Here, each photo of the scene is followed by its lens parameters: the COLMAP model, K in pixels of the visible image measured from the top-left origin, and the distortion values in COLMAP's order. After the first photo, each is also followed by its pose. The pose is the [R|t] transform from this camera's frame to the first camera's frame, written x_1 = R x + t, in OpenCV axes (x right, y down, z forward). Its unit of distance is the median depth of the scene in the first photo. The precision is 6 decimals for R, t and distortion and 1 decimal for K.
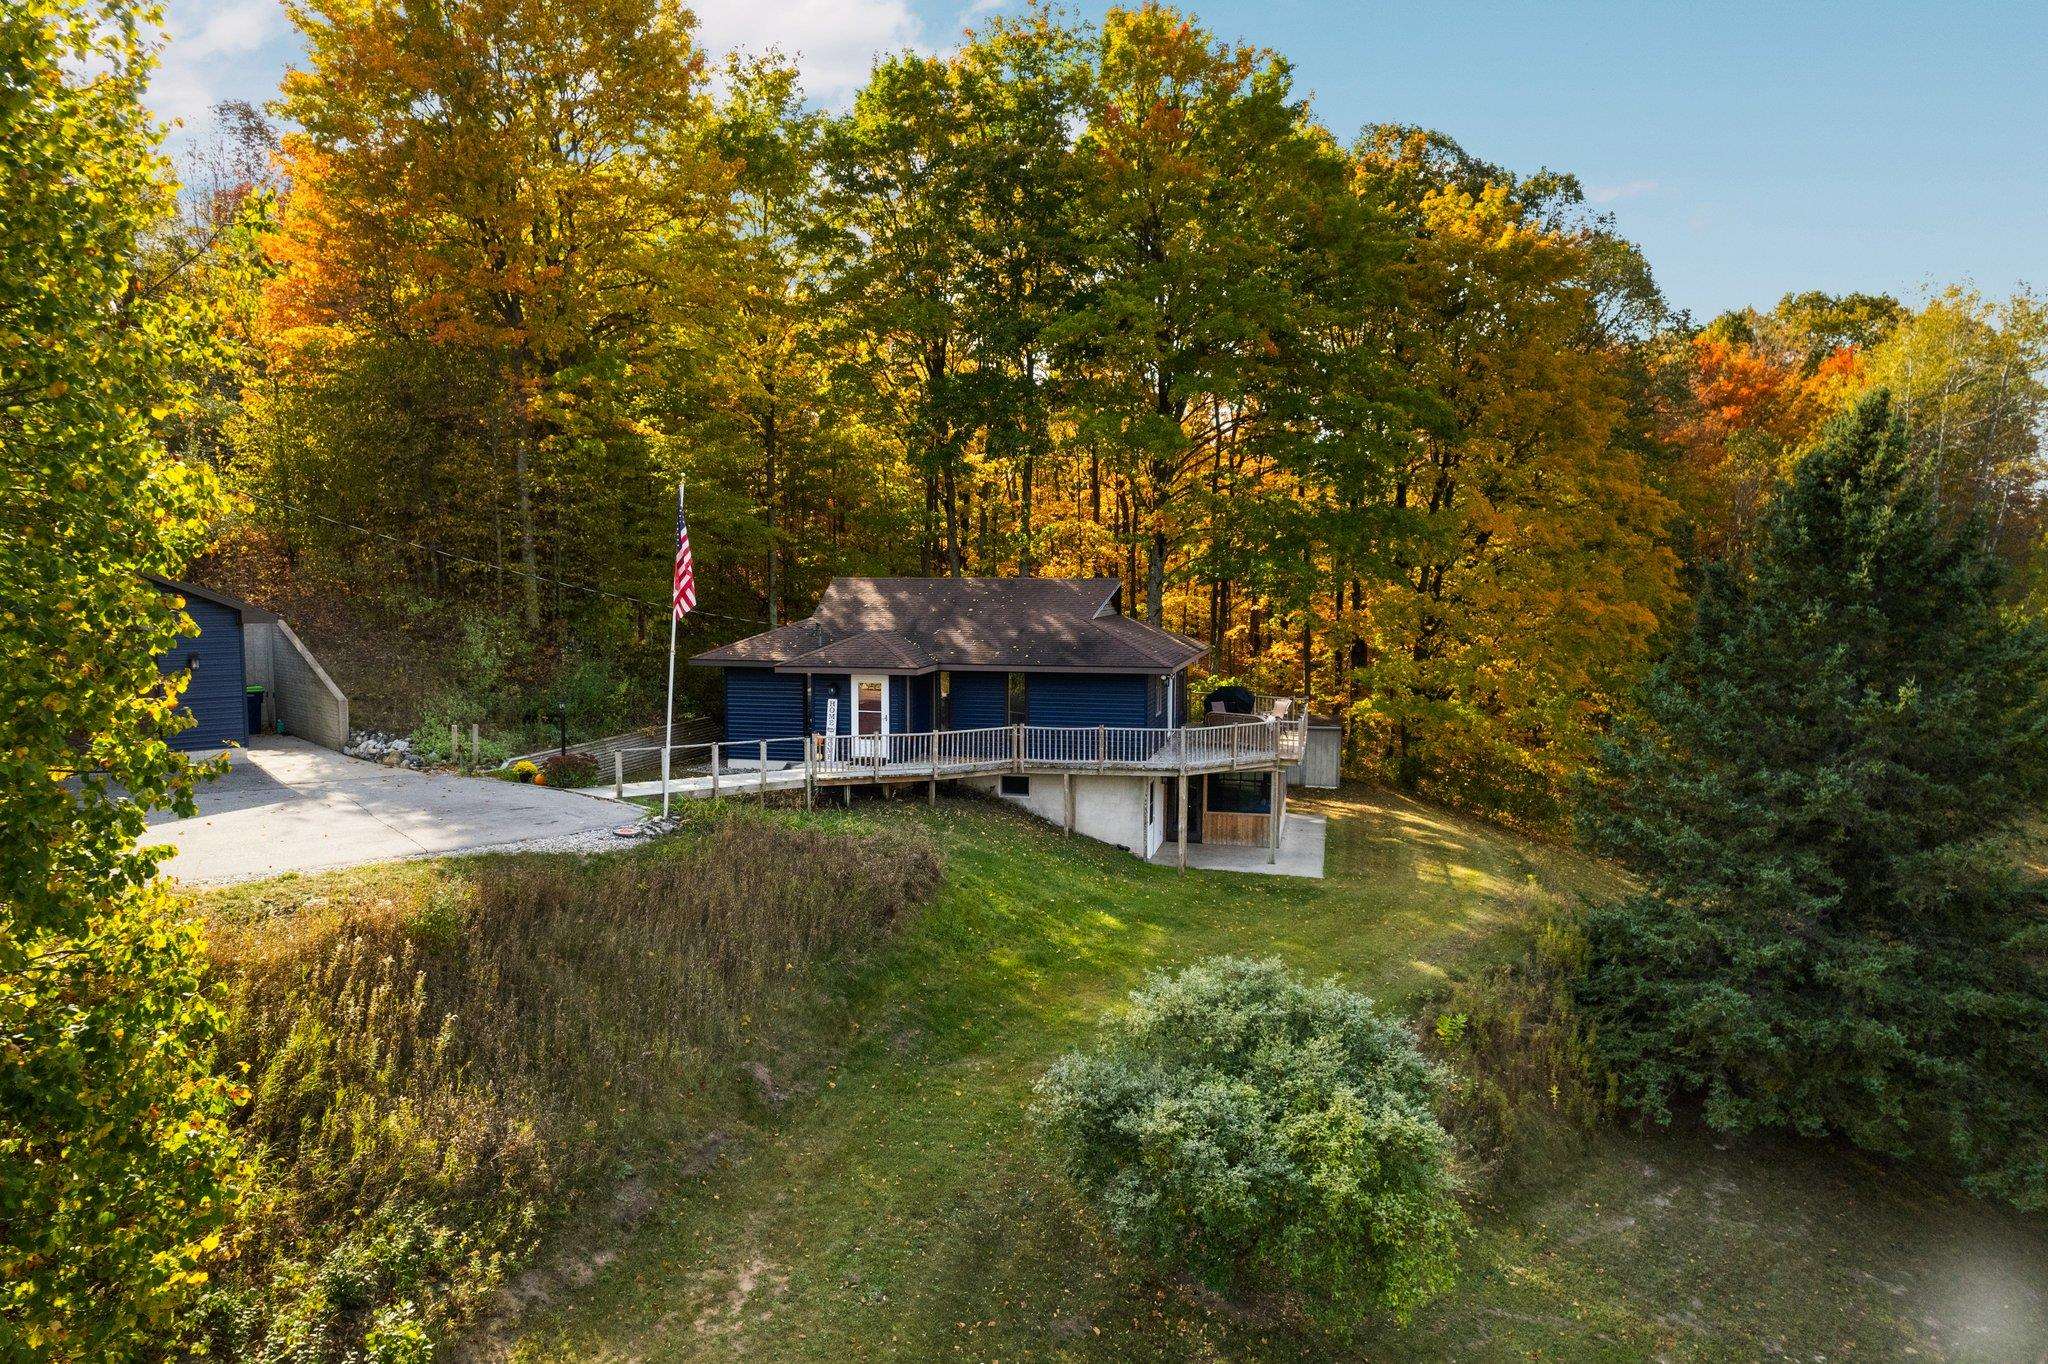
lens RADIAL K [[1285.1, 0, 1024.0], [0, 1285.1, 682.0], [0, 0, 1]] dist [-0.020510, 0.000770]
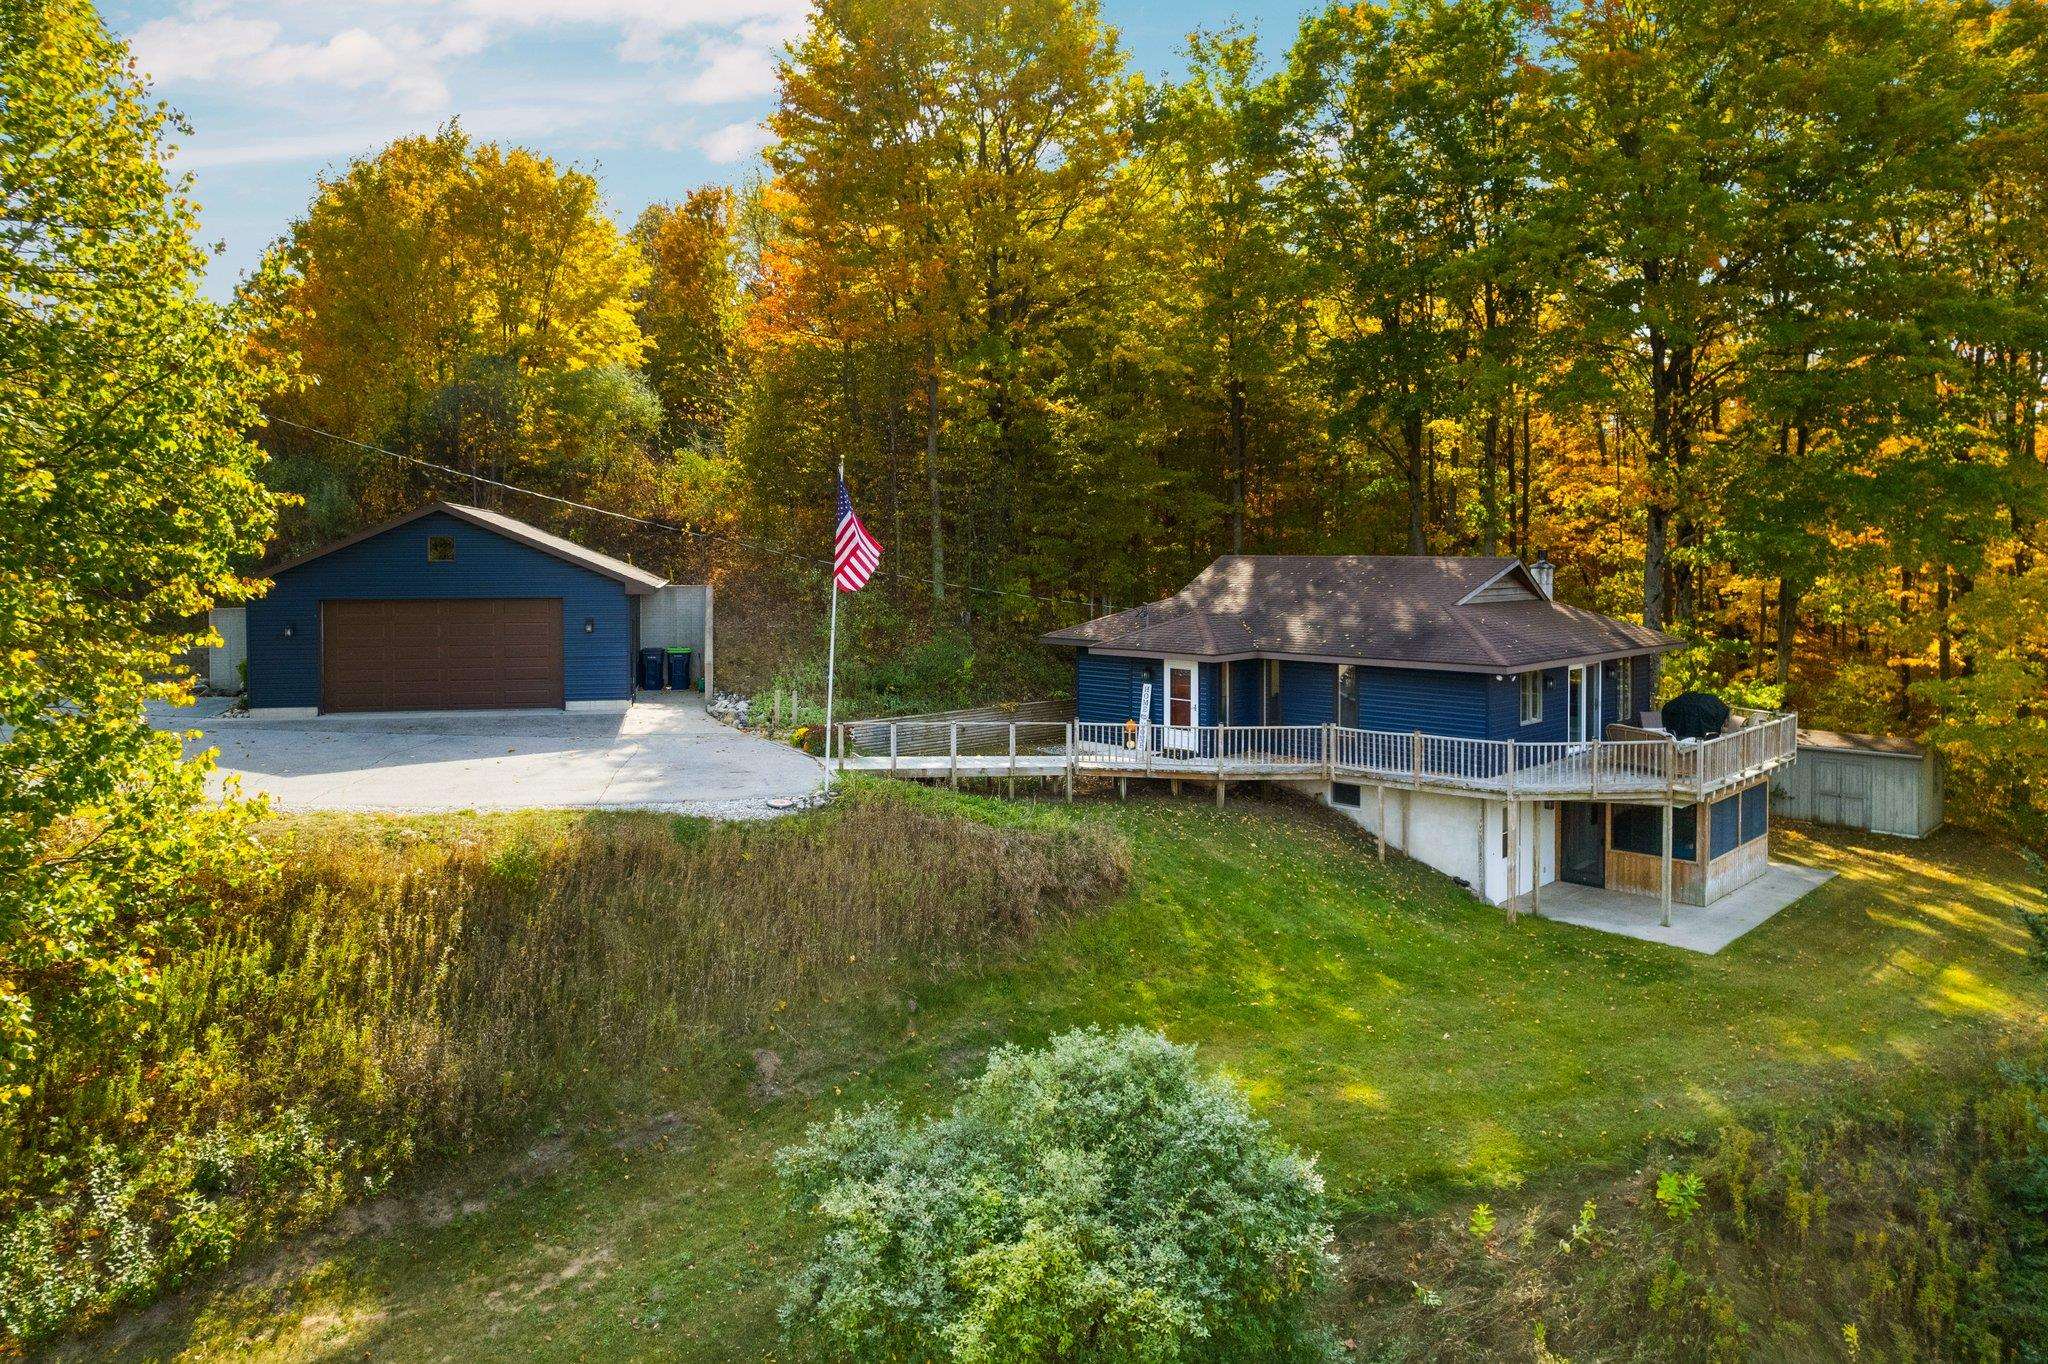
lens RADIAL K [[1300.2, 0, 1022.9], [0, 1300.2, 590.5], [0, 0, 1]] dist [-0.023848, 0.001701]
pose [[0.860966, 0.013544, -0.508482, 0.257571], [-0.040643, 0.998281, -0.042226, -0.011795], [0.507036, 0.057021, 0.860036, 0.127771]]
